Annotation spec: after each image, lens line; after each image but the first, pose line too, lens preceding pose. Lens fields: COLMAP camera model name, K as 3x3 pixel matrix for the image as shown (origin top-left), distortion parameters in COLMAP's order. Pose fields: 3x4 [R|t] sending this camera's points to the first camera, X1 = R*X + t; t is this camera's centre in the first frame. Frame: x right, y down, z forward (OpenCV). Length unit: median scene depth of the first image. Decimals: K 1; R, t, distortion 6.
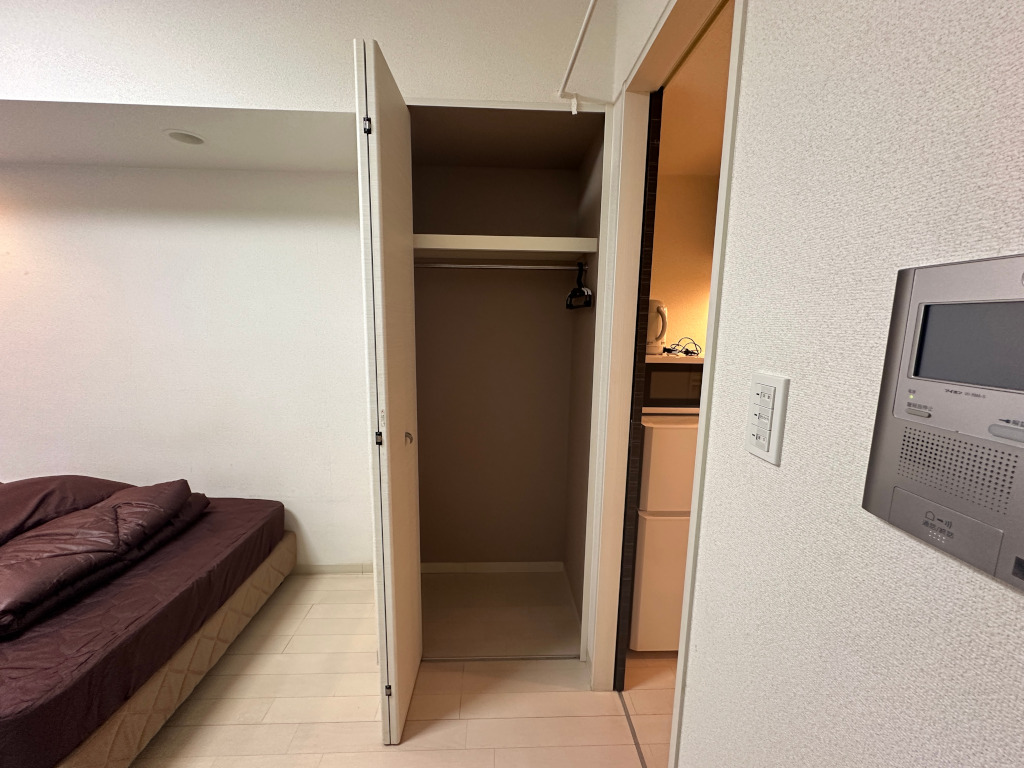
lens RADIAL K [[406.2, 0, 510.8], [0, 406.2, 380.6], [0, 0, 1]] dist [0.000991, 0.000294]
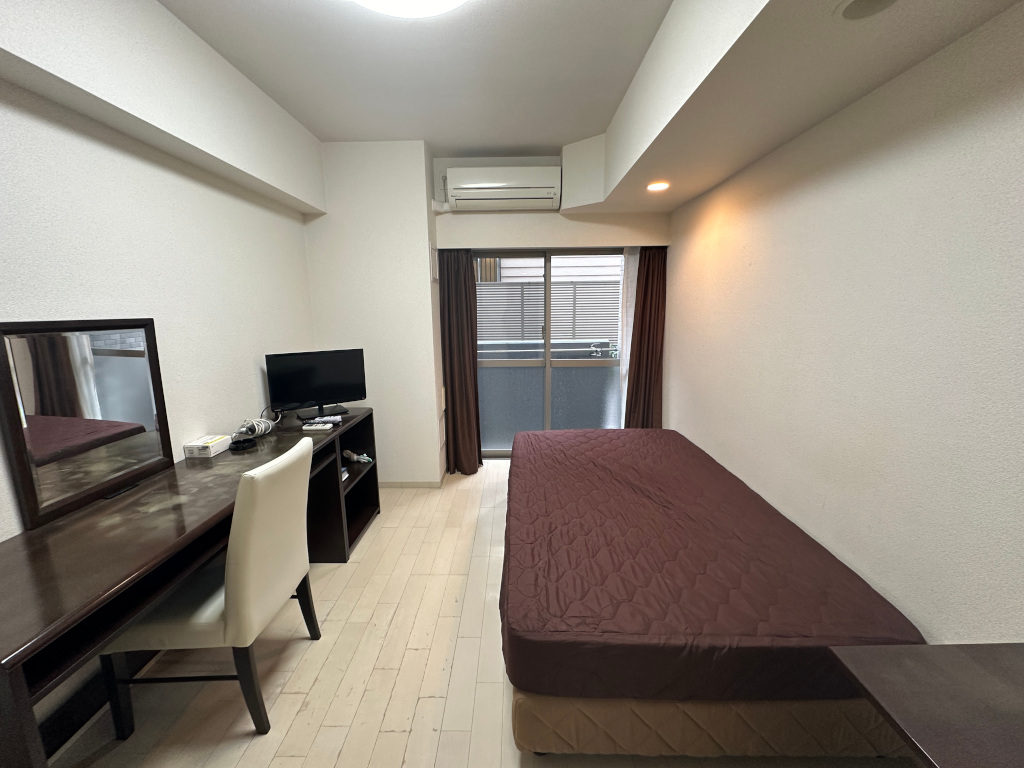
lens RADIAL K [[406.2, 0, 511.5], [0, 406.2, 383.3], [0, 0, 1]] dist [0.000991, 0.000294]
pose [[-0.040975, 0.170490, -0.984507, -0.086773], [-0.137907, 0.974939, 0.174573, -0.083558], [0.989597, 0.142923, -0.016436, 0.628983]]
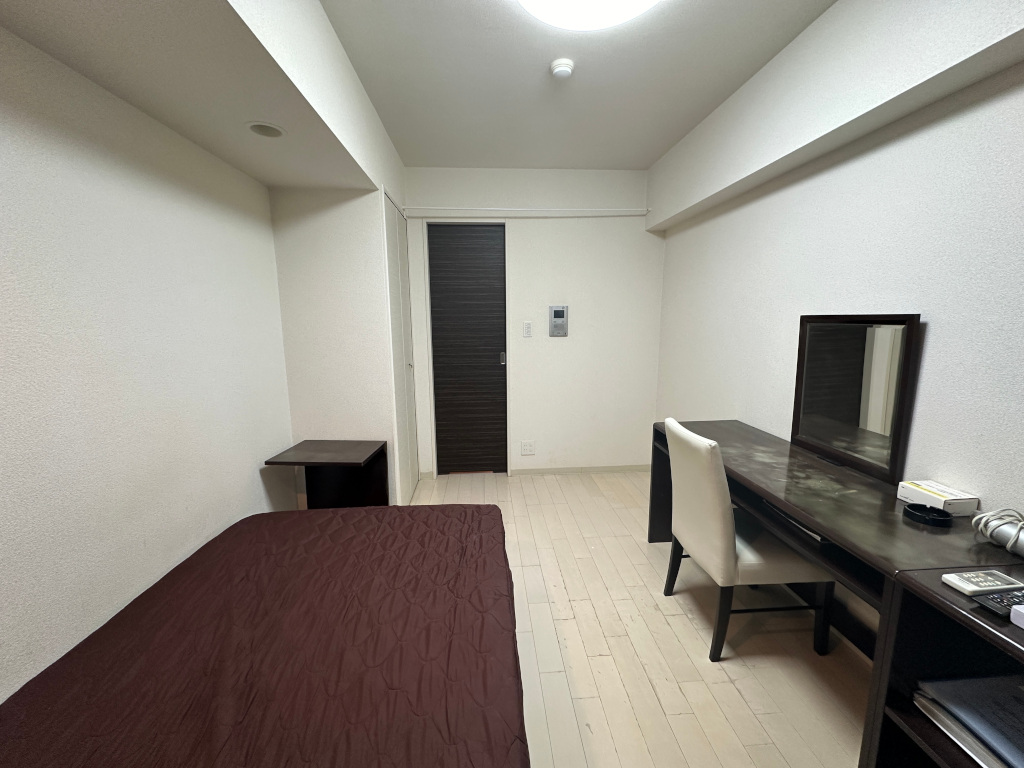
lens RADIAL K [[406.2, 0, 512.9], [0, 406.2, 389.2], [0, 0, 1]] dist [0.000991, 0.000294]
pose [[-0.045611, -0.187619, 0.981182, -2.131427], [0.156573, 0.968722, 0.192515, -0.088690], [-0.986613, 0.162408, -0.014808, 0.588824]]
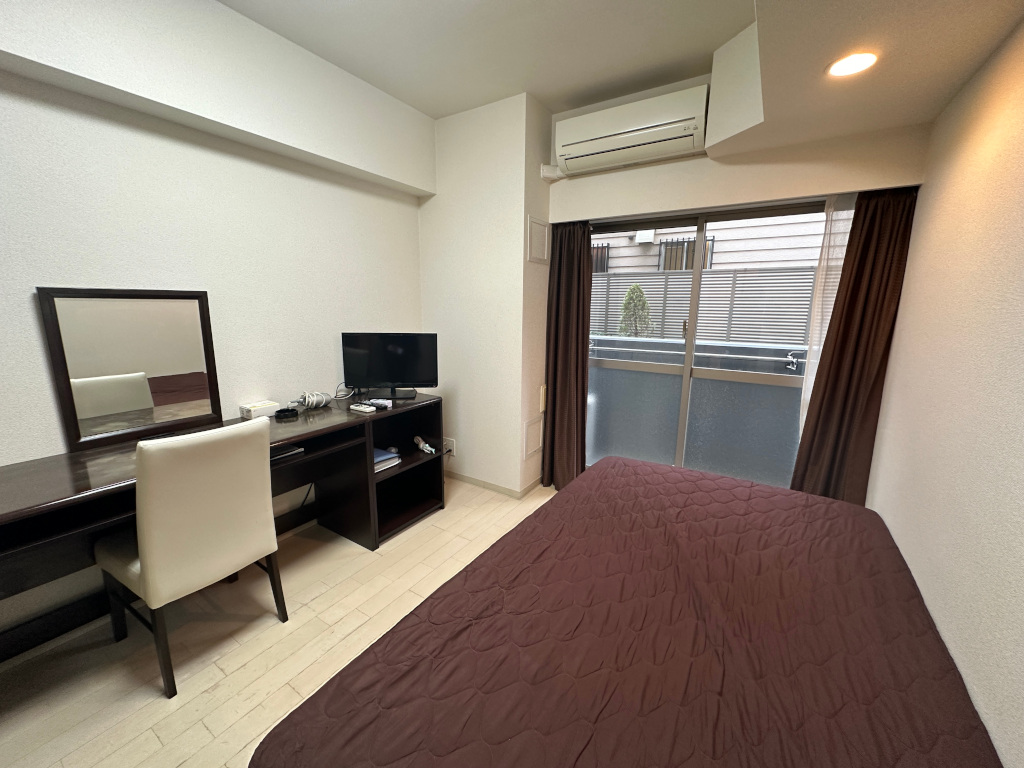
lens RADIAL K [[406.2, 0, 513.1], [0, 406.2, 383.1], [0, 0, 1]] dist [0.000991, 0.000294]
pose [[-0.566743, 0.141444, -0.811662, -0.652412], [-0.140167, 0.954239, 0.264161, -0.124502], [0.811884, 0.263480, -0.520982, 1.140983]]
